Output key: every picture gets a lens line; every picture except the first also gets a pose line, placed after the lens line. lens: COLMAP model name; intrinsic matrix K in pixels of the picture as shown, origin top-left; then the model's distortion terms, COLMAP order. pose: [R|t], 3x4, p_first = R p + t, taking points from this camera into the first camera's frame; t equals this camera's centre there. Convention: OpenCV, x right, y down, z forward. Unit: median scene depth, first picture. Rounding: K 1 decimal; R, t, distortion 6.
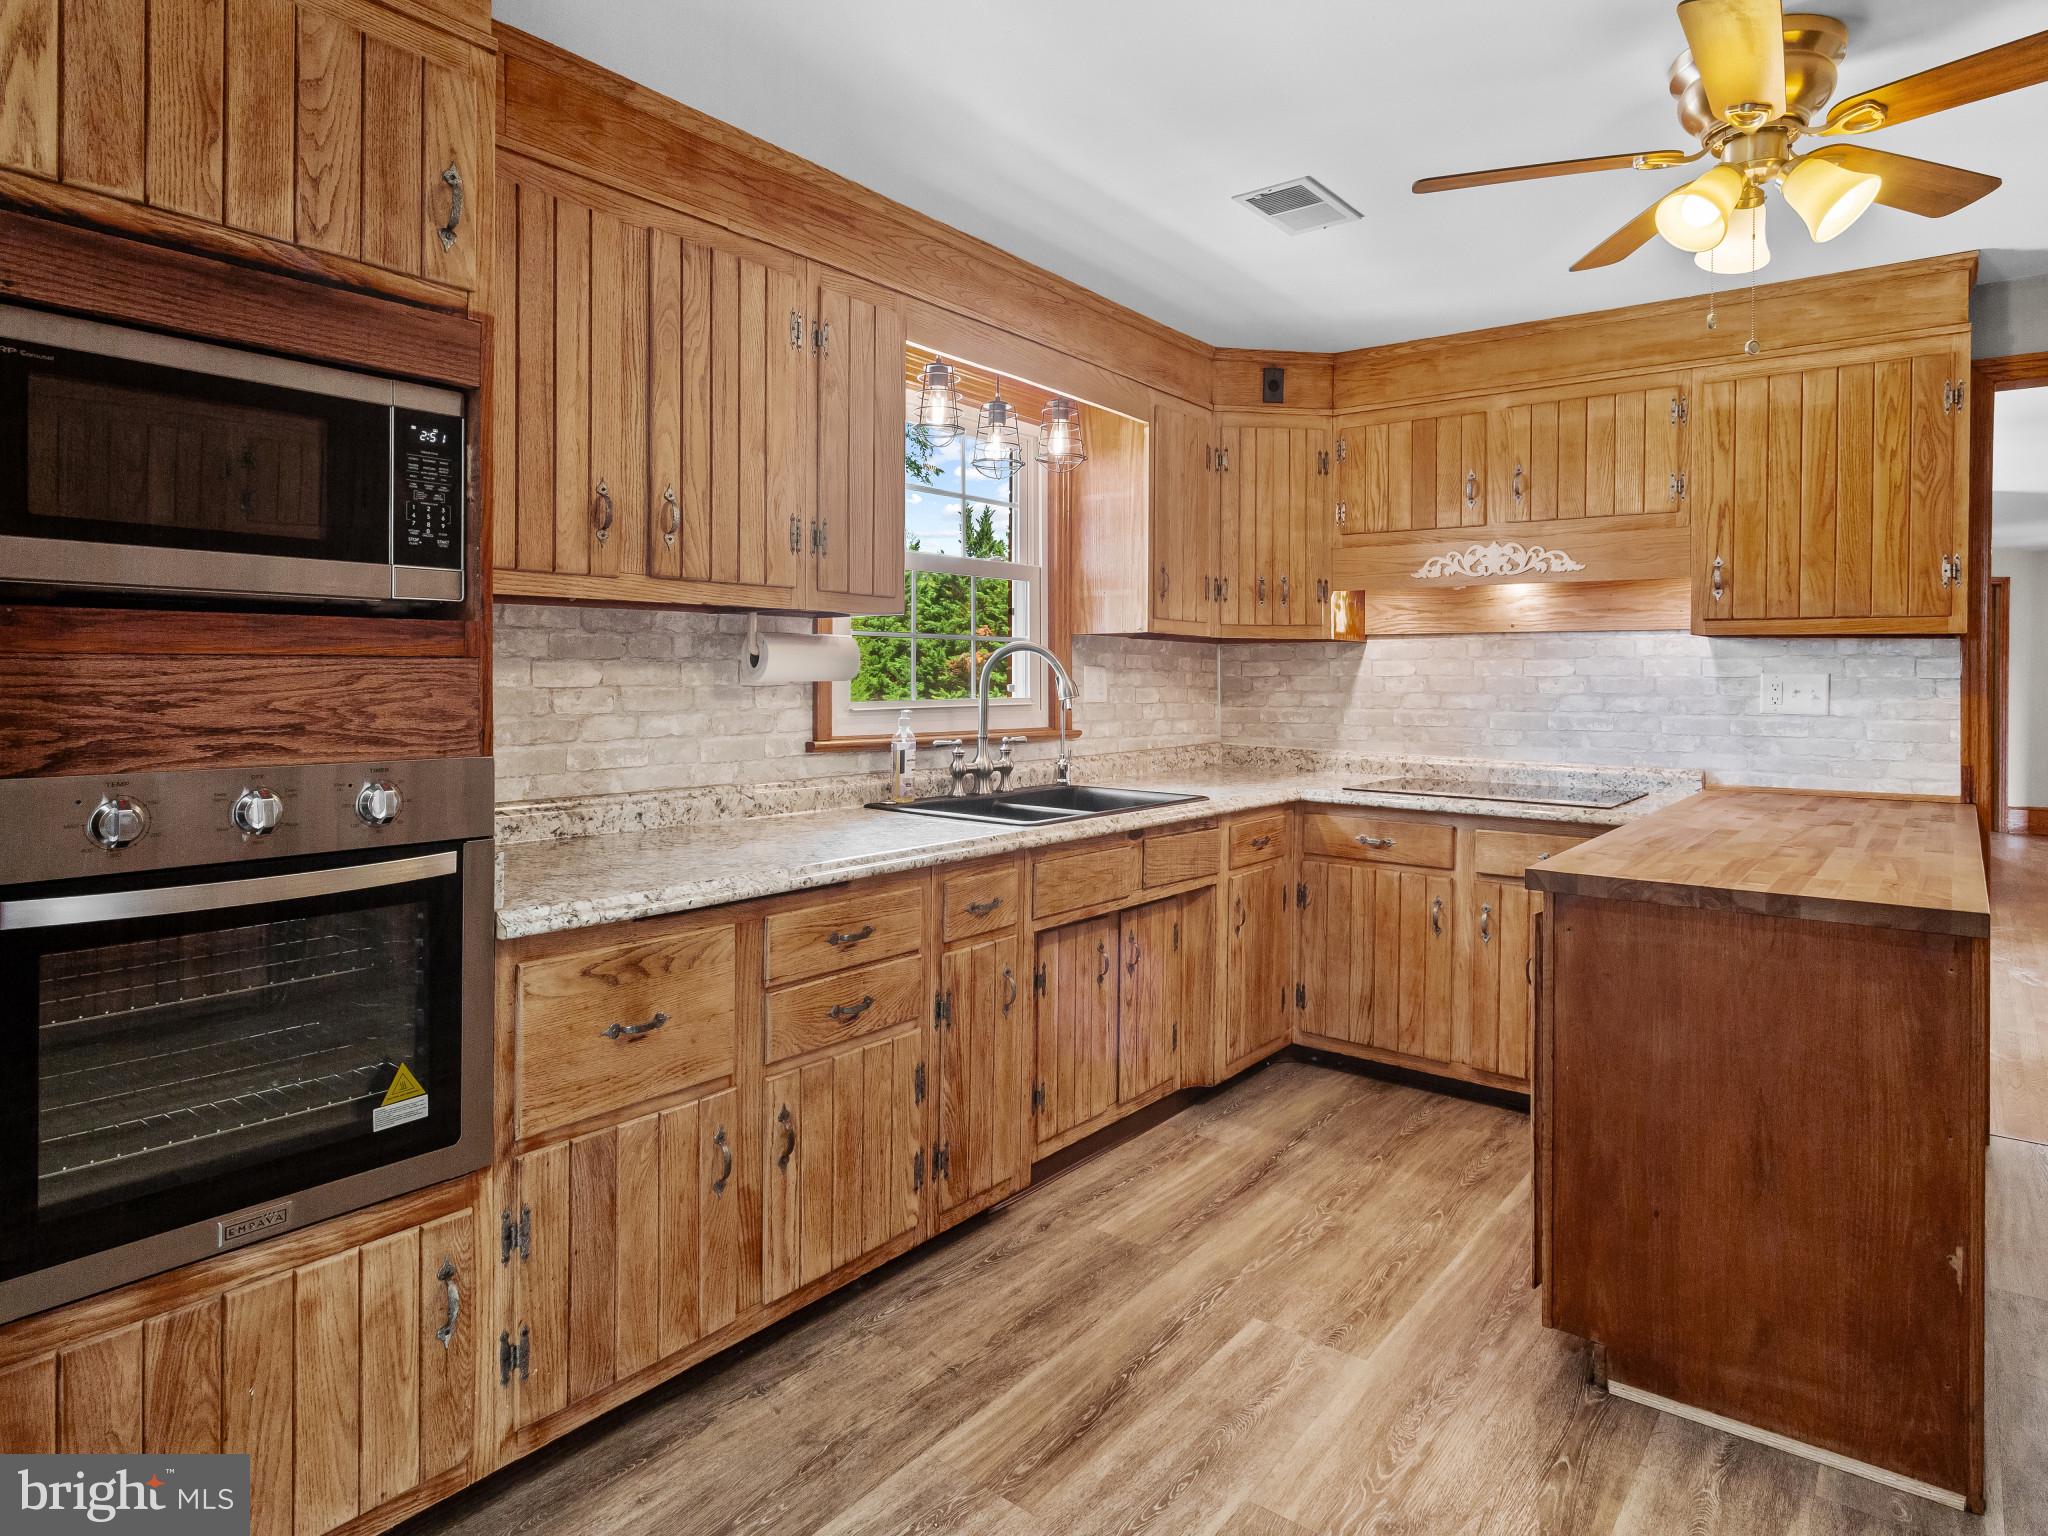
lens RADIAL K [[1194.5, 0, 1024.9], [0, 1194.5, 675.5], [0, 0, 1]] dist [0.007123, 0.004130]
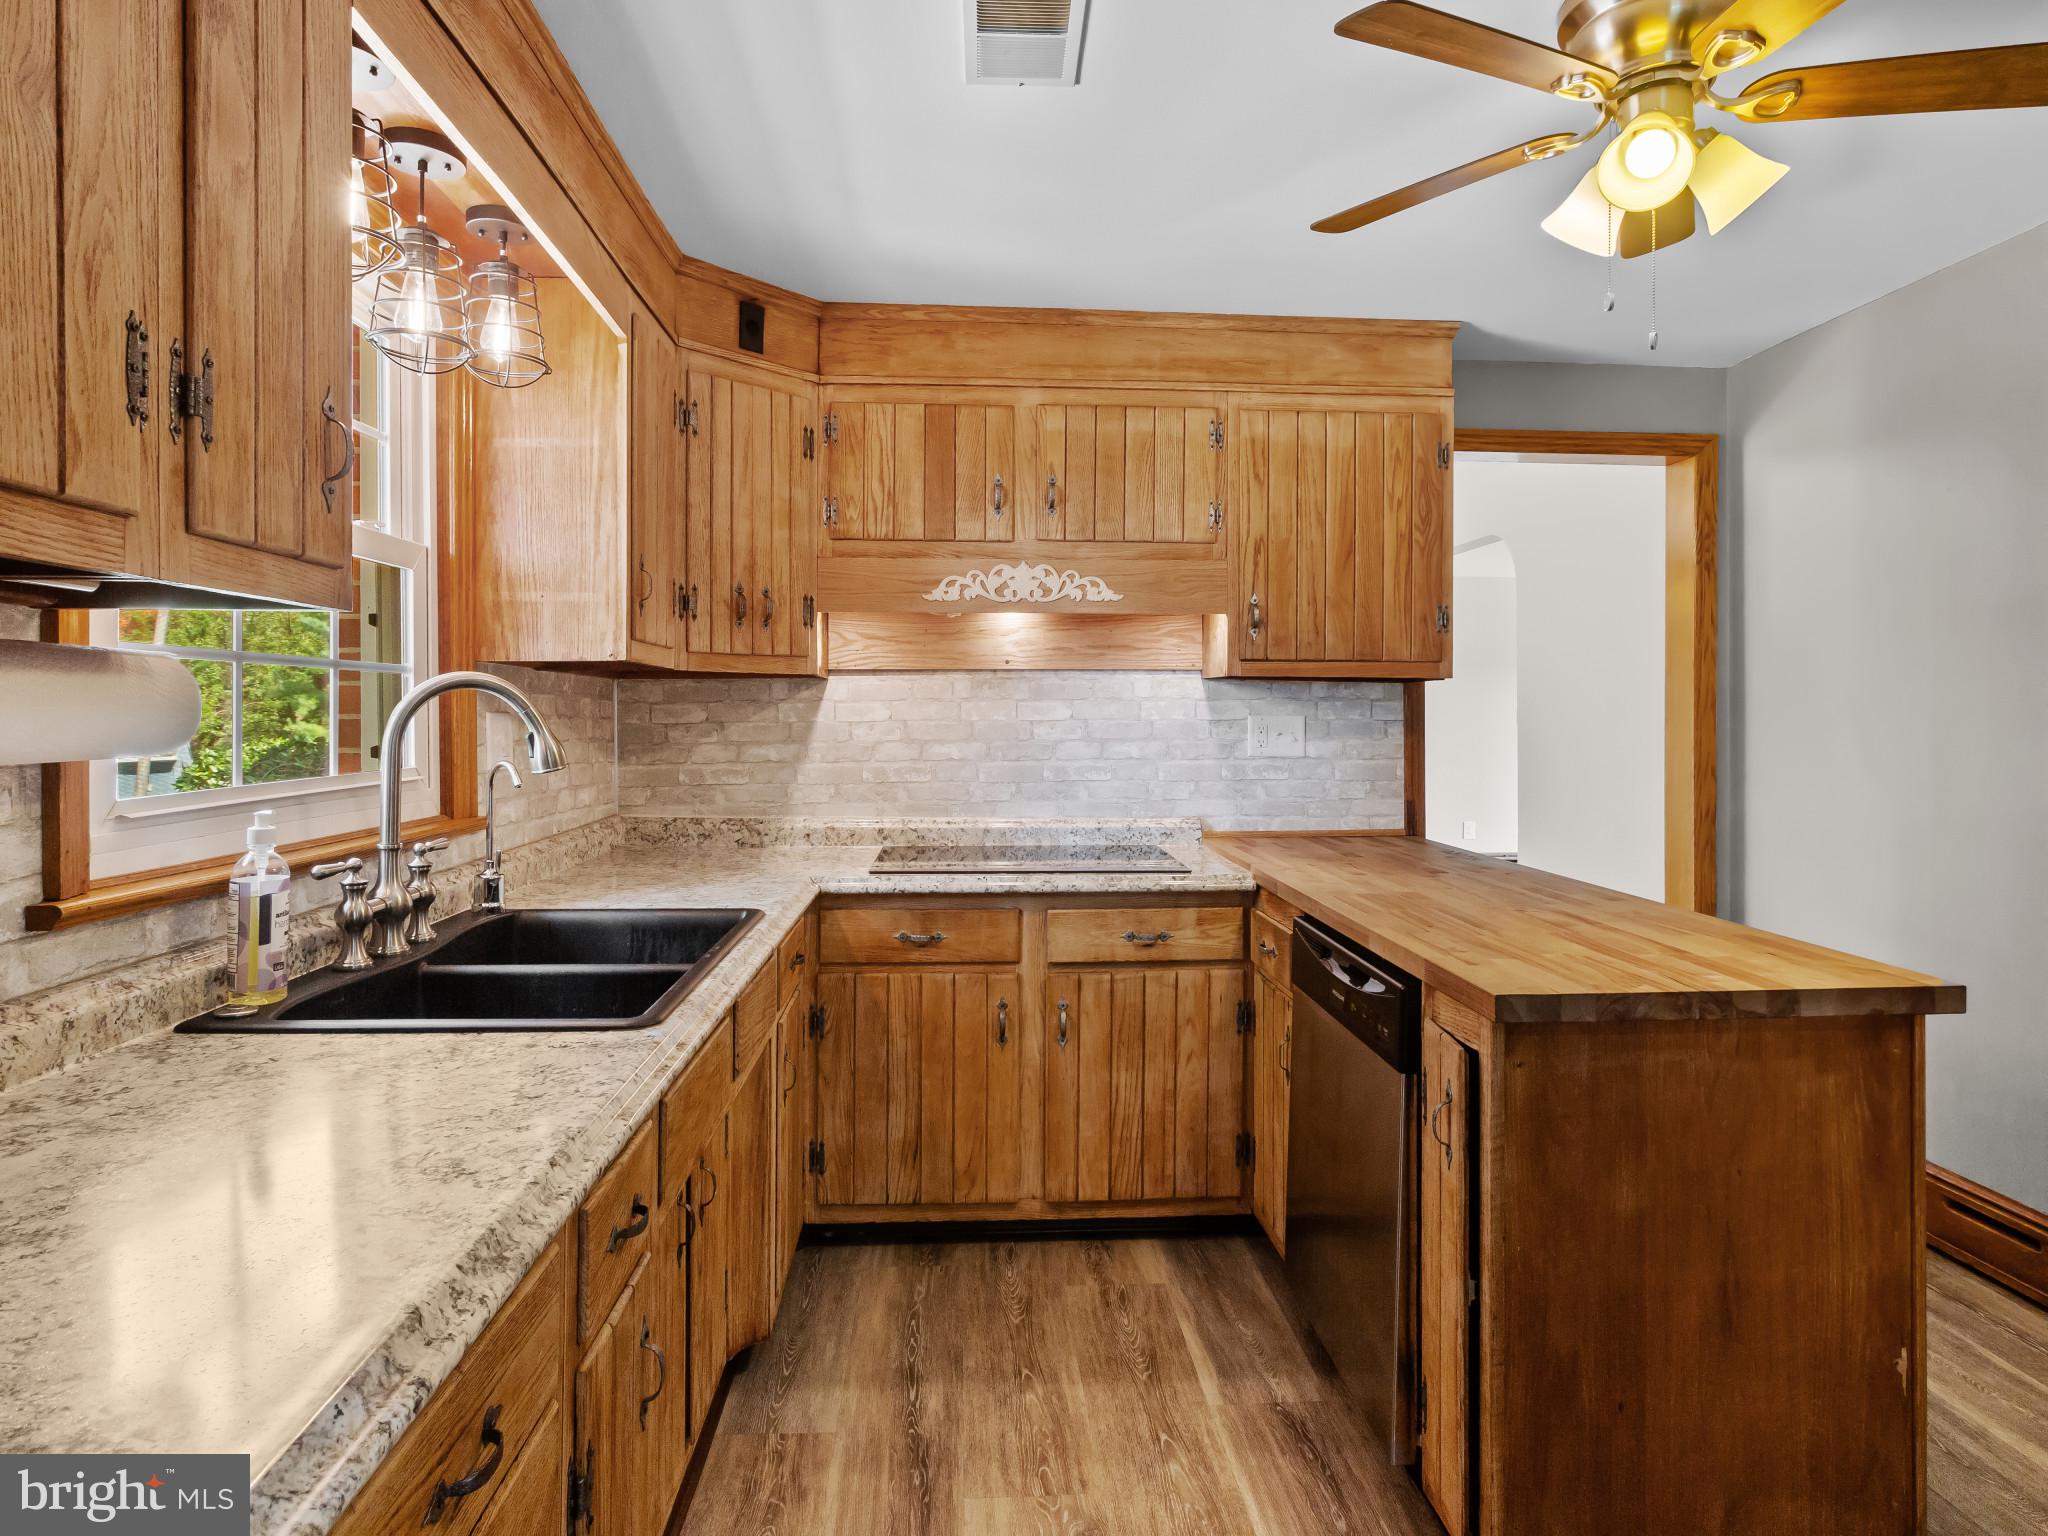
lens RADIAL K [[1178.7, 0, 1023.5], [0, 1178.7, 706.3], [0, 0, 1]] dist [-0.022185, 0.015891]
pose [[0.750264, -0.003600, 0.661129, -0.165006], [0.006310, 0.999979, -0.001715, -0.009311], [-0.661108, 0.005459, 0.750271, 0.401769]]
